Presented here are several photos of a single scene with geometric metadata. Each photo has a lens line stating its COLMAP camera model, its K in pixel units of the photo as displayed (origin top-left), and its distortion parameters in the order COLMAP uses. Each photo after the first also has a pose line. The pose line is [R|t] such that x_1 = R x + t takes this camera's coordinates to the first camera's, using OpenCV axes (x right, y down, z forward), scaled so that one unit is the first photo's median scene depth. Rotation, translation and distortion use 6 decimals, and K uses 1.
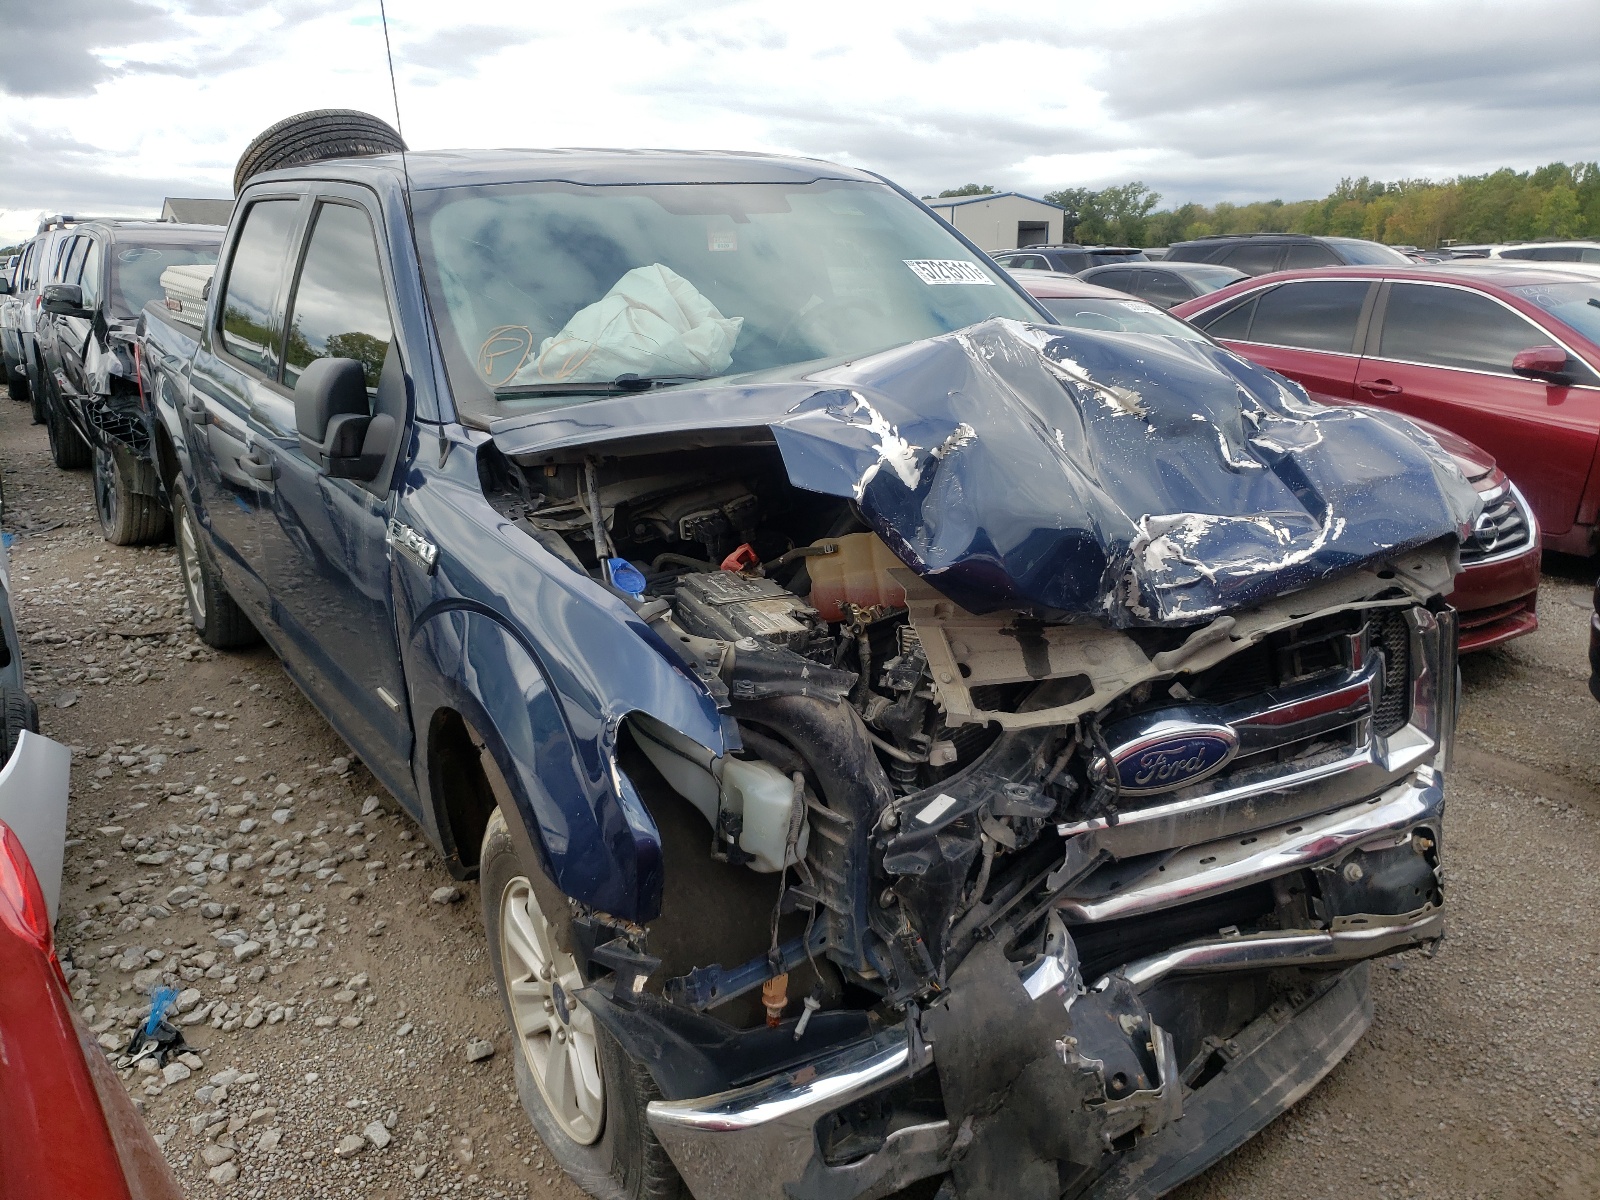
lens RADIAL K [[1263.5, 0, 803.8], [0, 1263.5, 597.2], [0, 0, 1]] dist [0.027003, -0.022611]
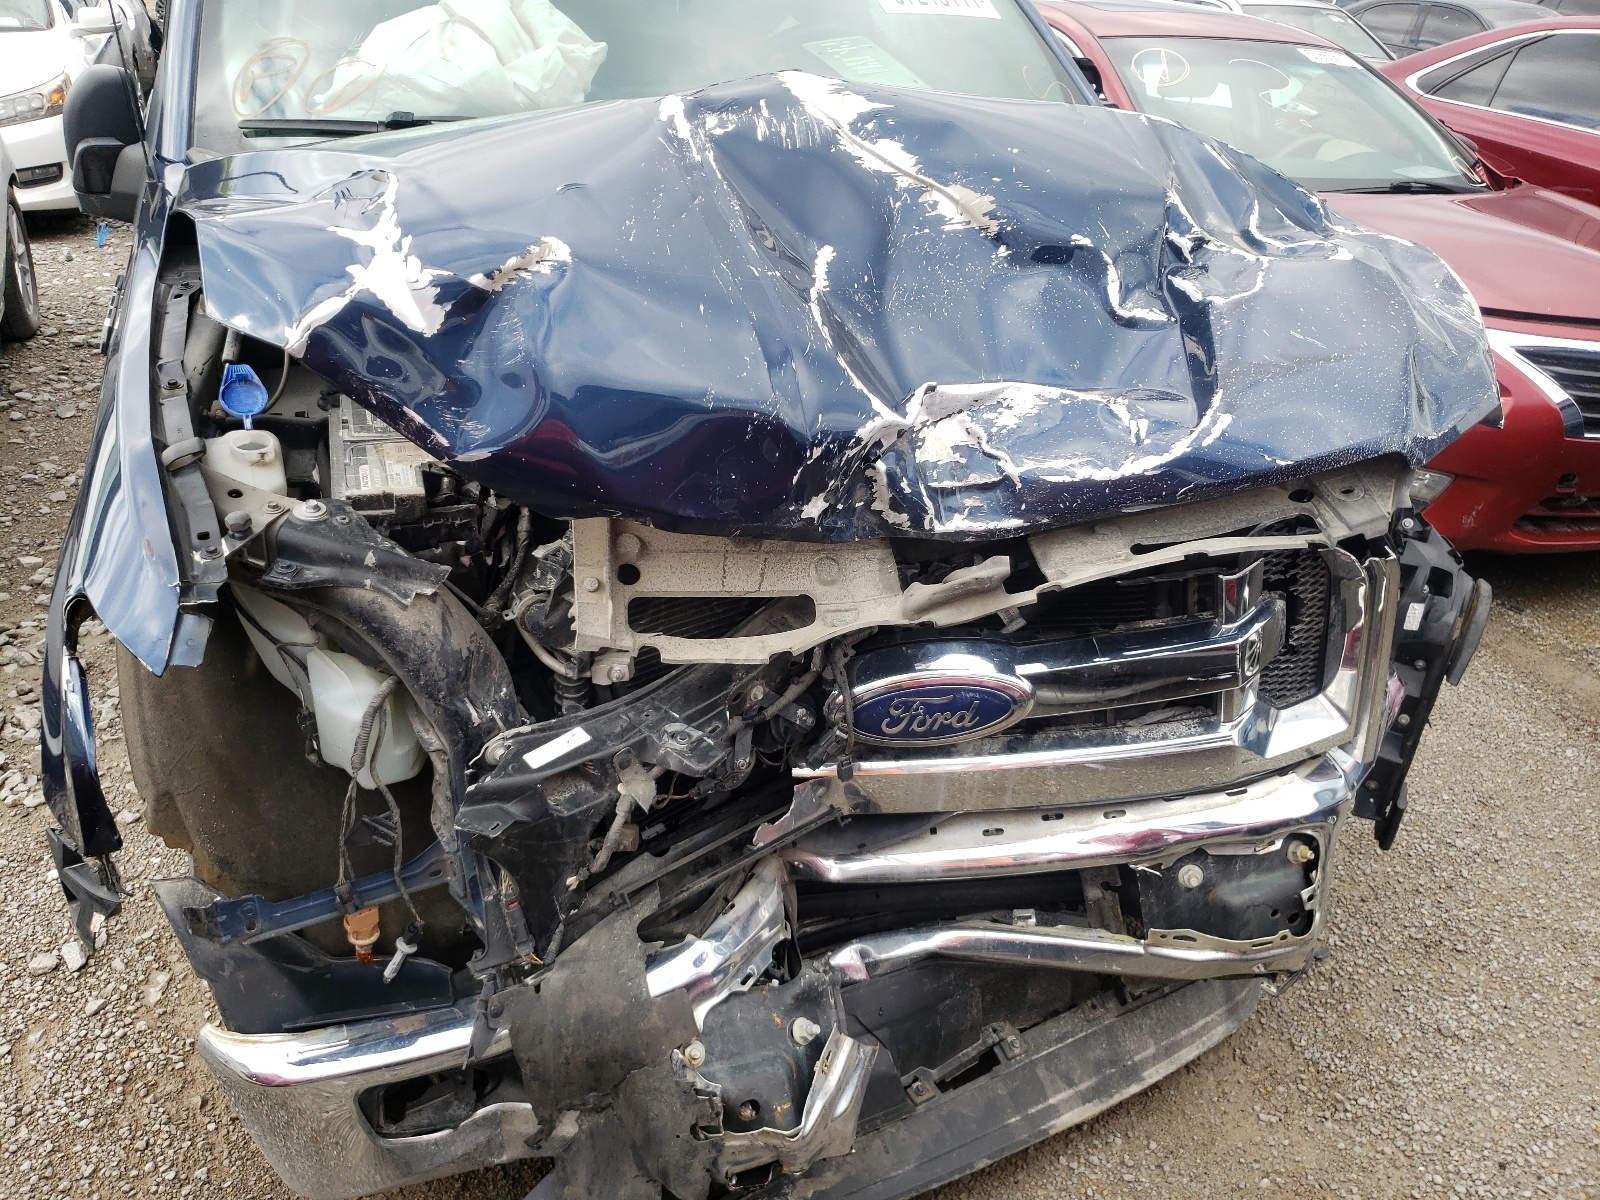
lens RADIAL K [[1263.5, 0, 788.2], [0, 1263.5, 604.9], [0, 0, 1]] dist [0.027003, -0.022611]
pose [[0.976739, 0.135829, -0.165925, 0.320579], [-0.098729, 0.971762, 0.214315, -0.085971], [0.190350, -0.192948, 0.962568, 0.269618]]
